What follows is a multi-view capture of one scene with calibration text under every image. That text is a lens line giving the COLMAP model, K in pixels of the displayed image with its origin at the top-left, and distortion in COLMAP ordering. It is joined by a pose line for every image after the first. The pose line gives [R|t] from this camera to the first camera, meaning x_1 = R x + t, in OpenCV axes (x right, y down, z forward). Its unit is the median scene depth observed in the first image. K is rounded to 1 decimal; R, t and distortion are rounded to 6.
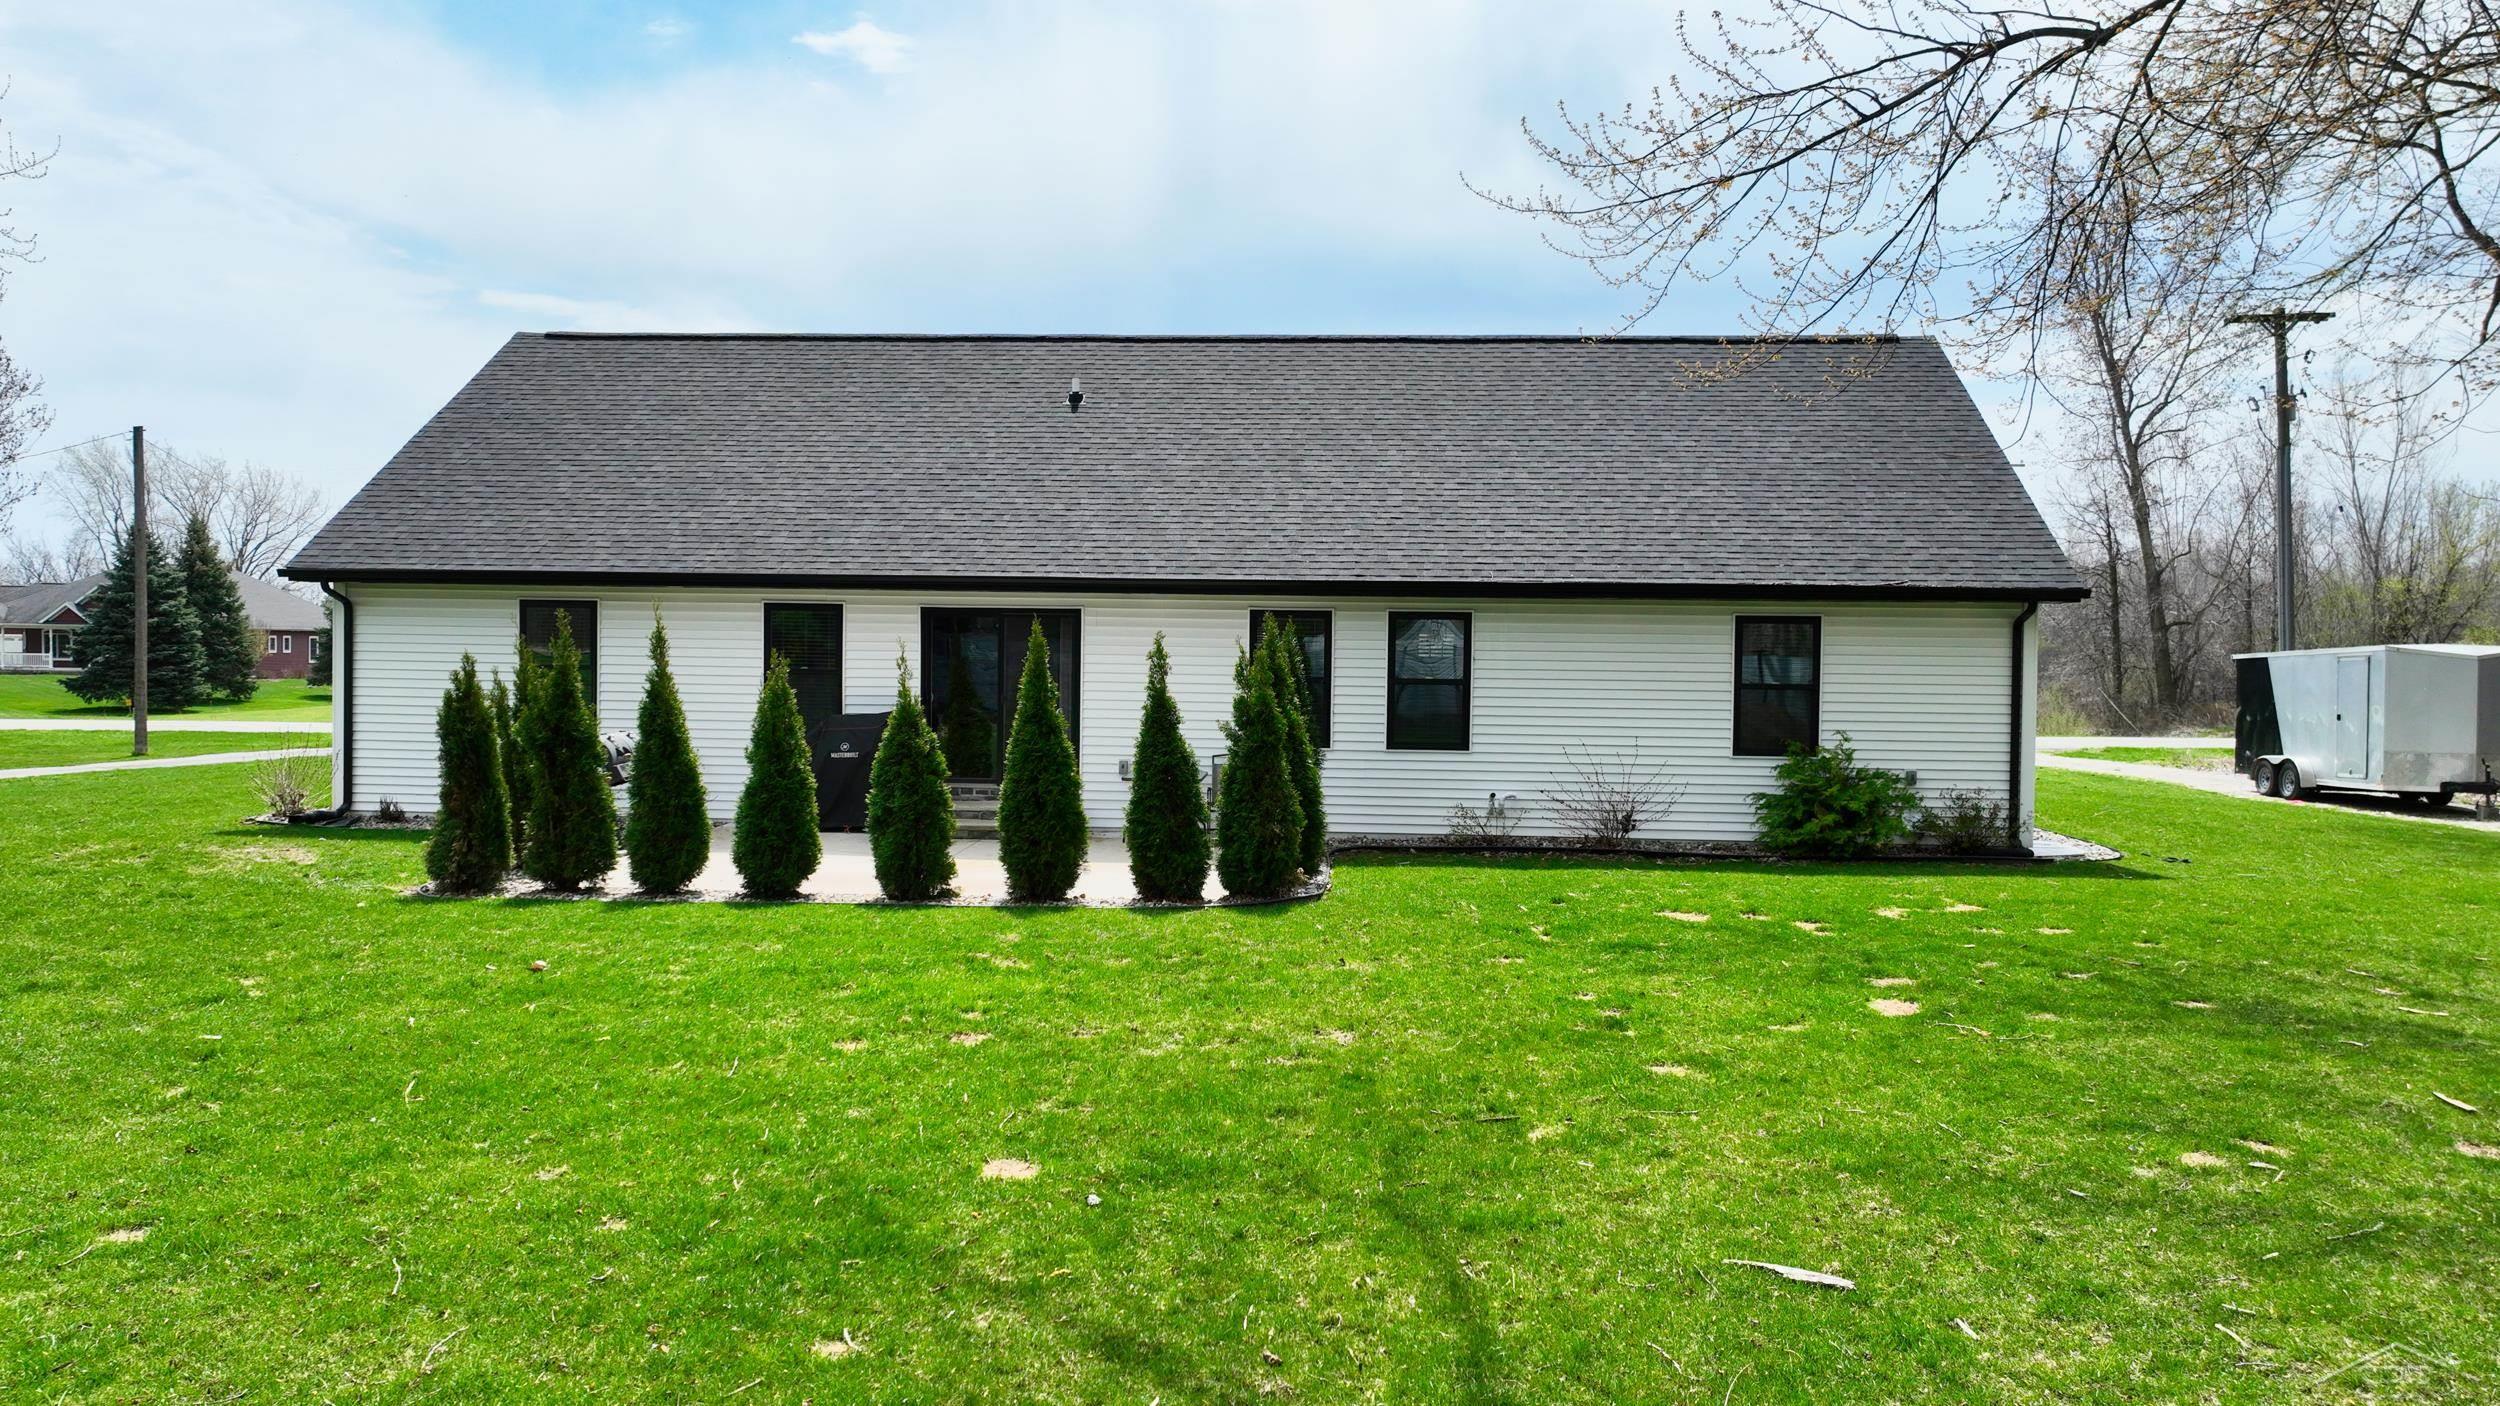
lens RADIAL K [[1761.9, 0, 1250.3], [0, 1761.9, 700.7], [0, 0, 1]] dist [0.000784, 0.013960]
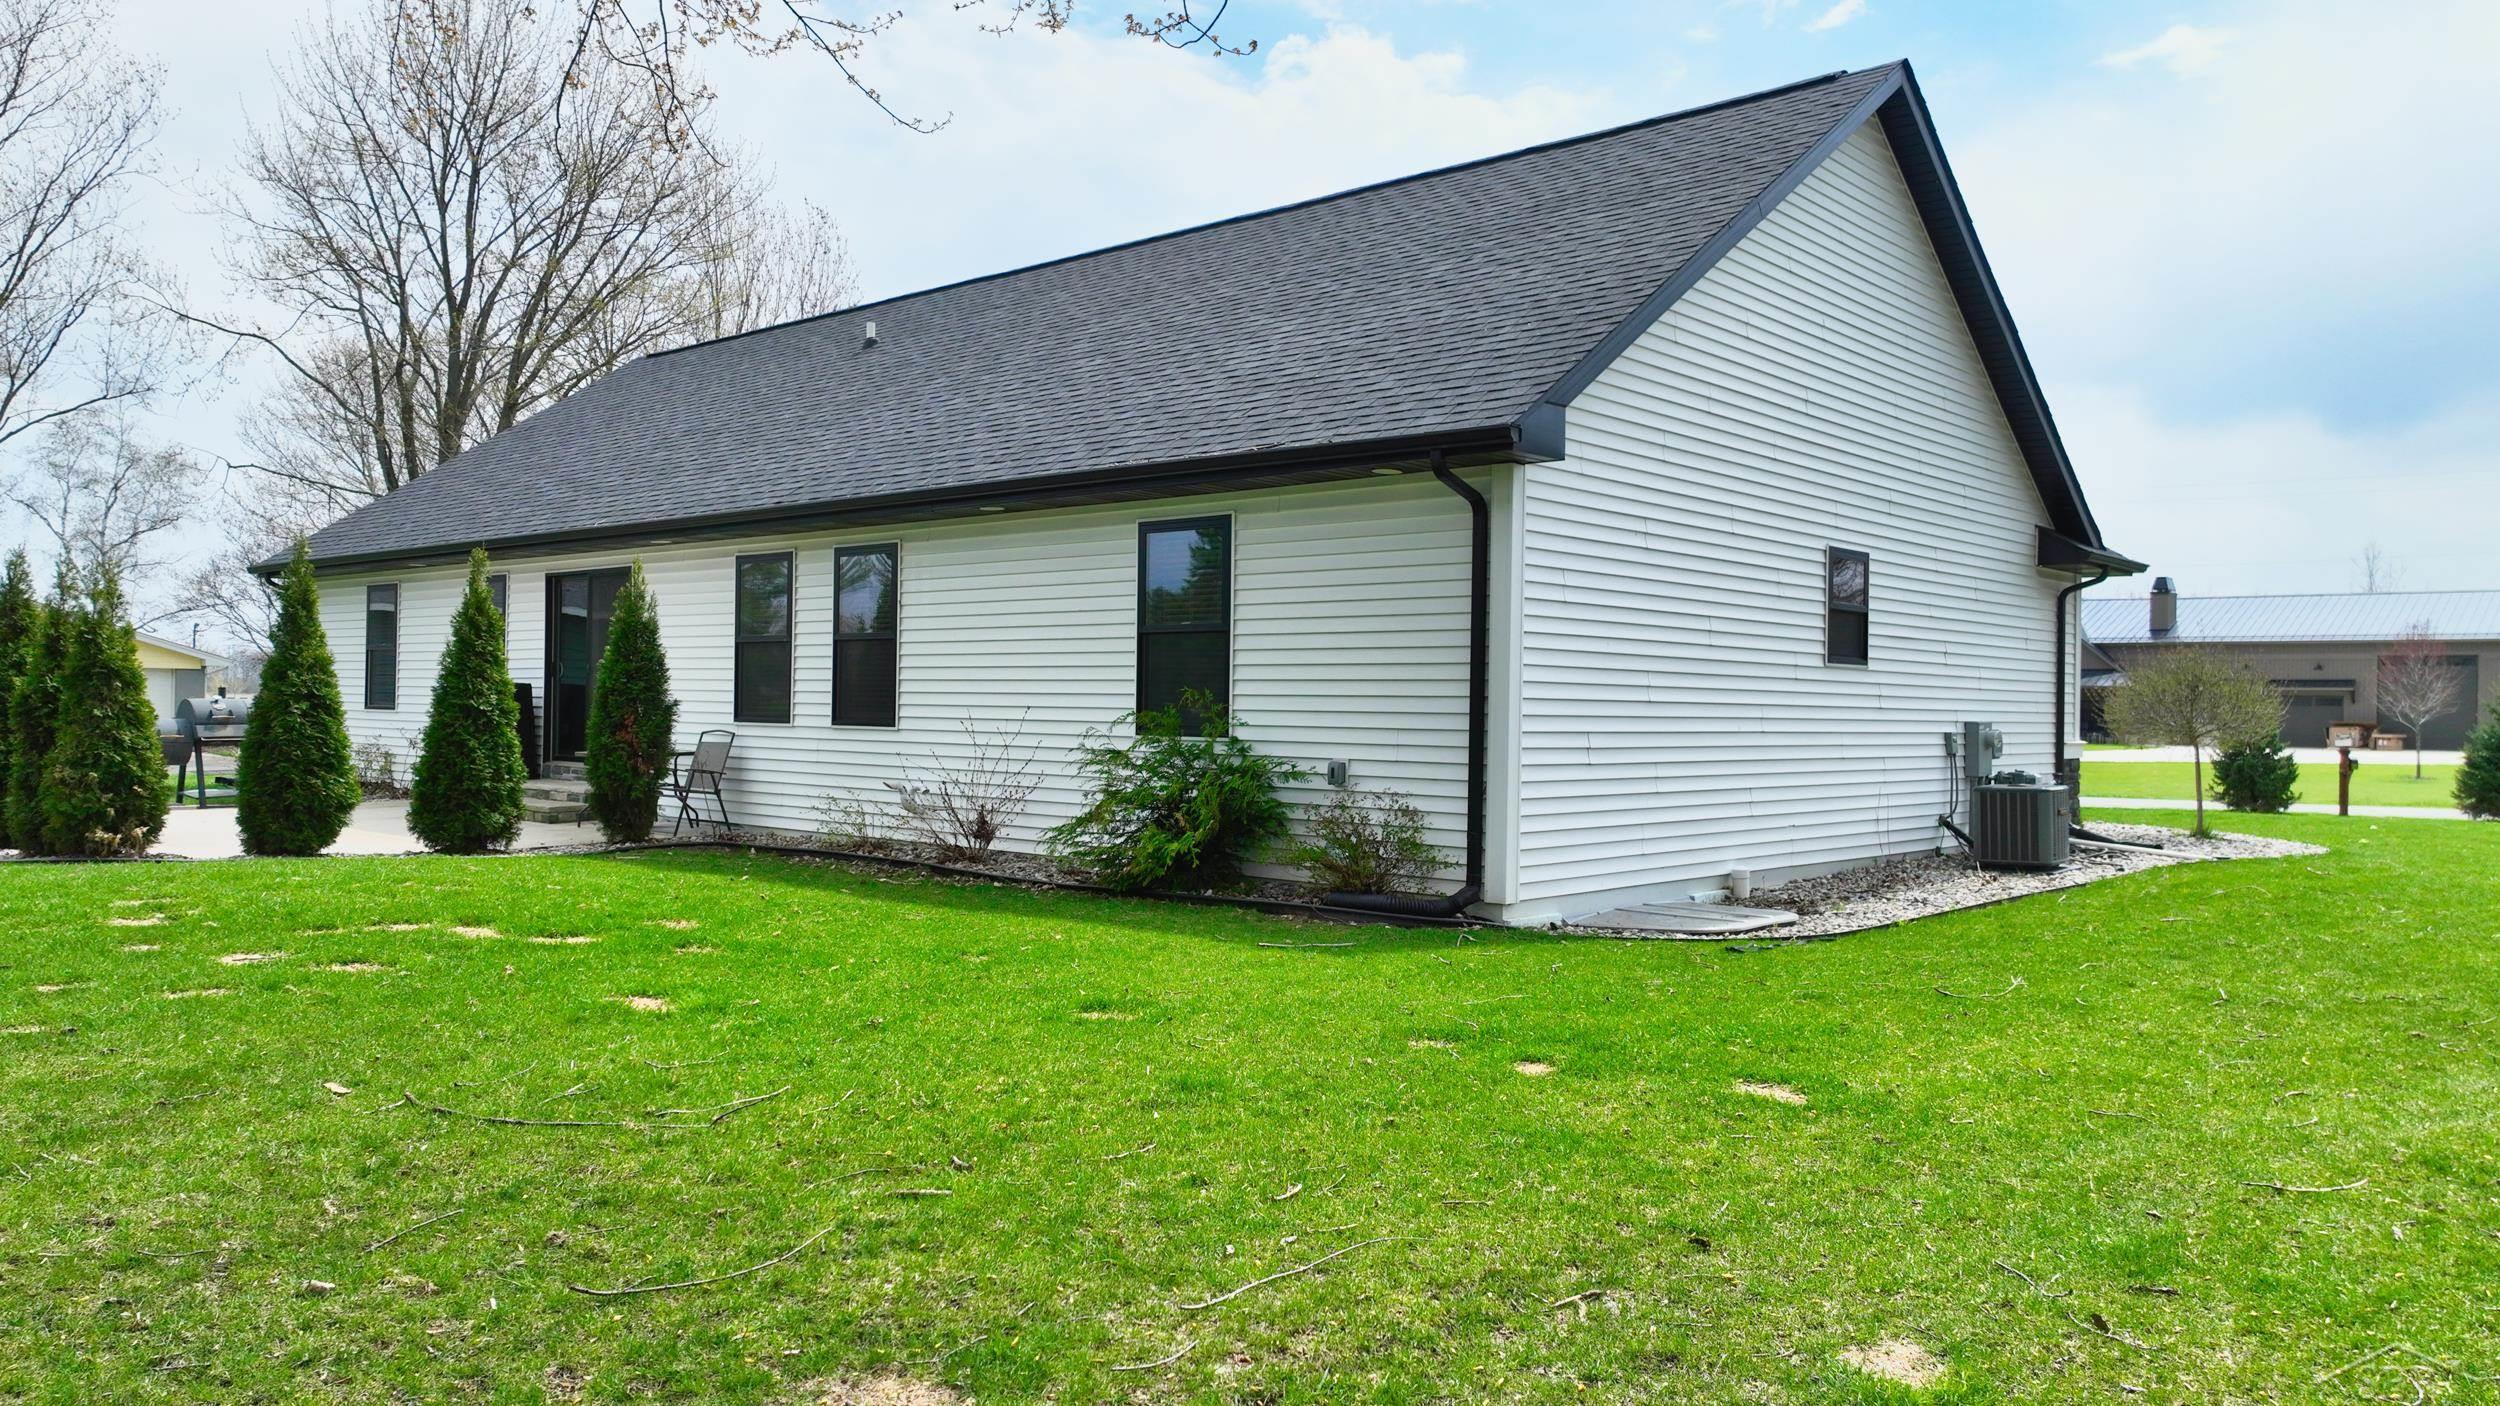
lens RADIAL K [[1761.9, 0, 1250.3], [0, 1761.9, 700.7], [0, 0, 1]] dist [0.000784, 0.013960]
pose [[0.784502, -0.003818, -0.620115, 0.713406], [-0.019087, 0.999359, -0.030299, 0.037389], [0.619833, 0.035606, 0.783926, 0.508081]]
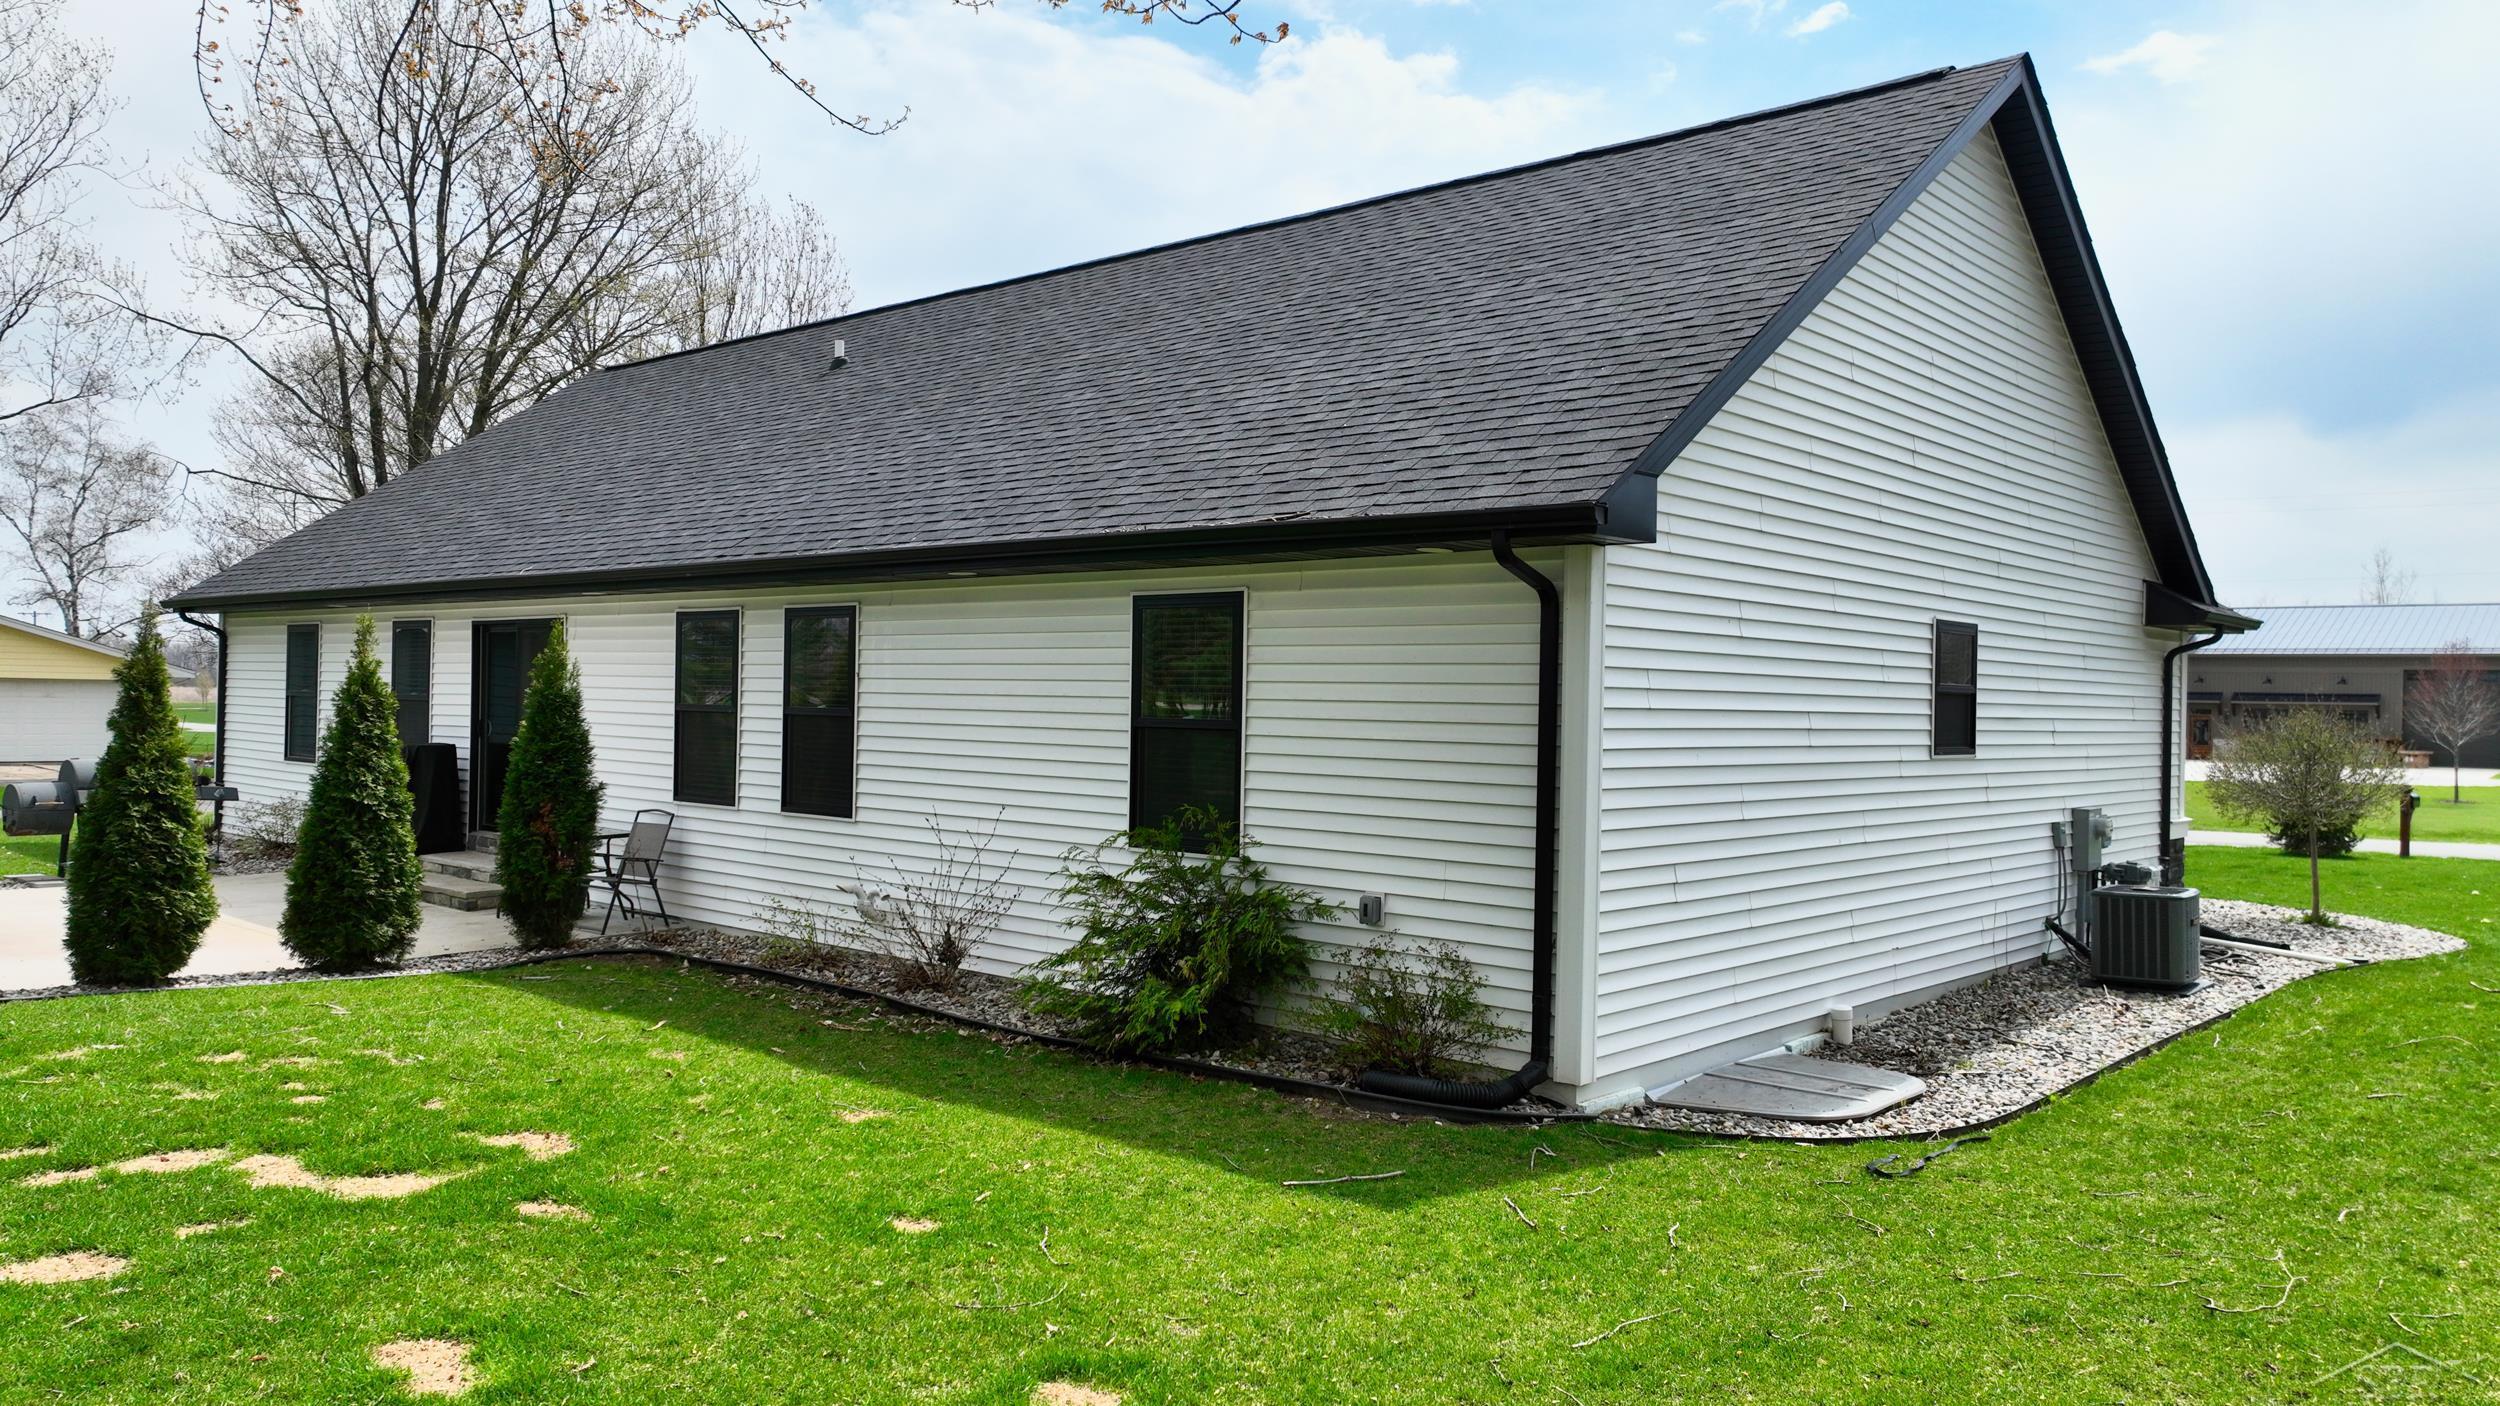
lens RADIAL K [[1761.9, 0, 1250.3], [0, 1761.9, 700.7], [0, 0, 1]] dist [0.000784, 0.013960]
pose [[0.785731, 0.001294, -0.618567, 0.646913], [-0.023380, 0.999345, -0.027608, -0.000516], [0.618126, 0.036154, 0.785247, 0.581898]]
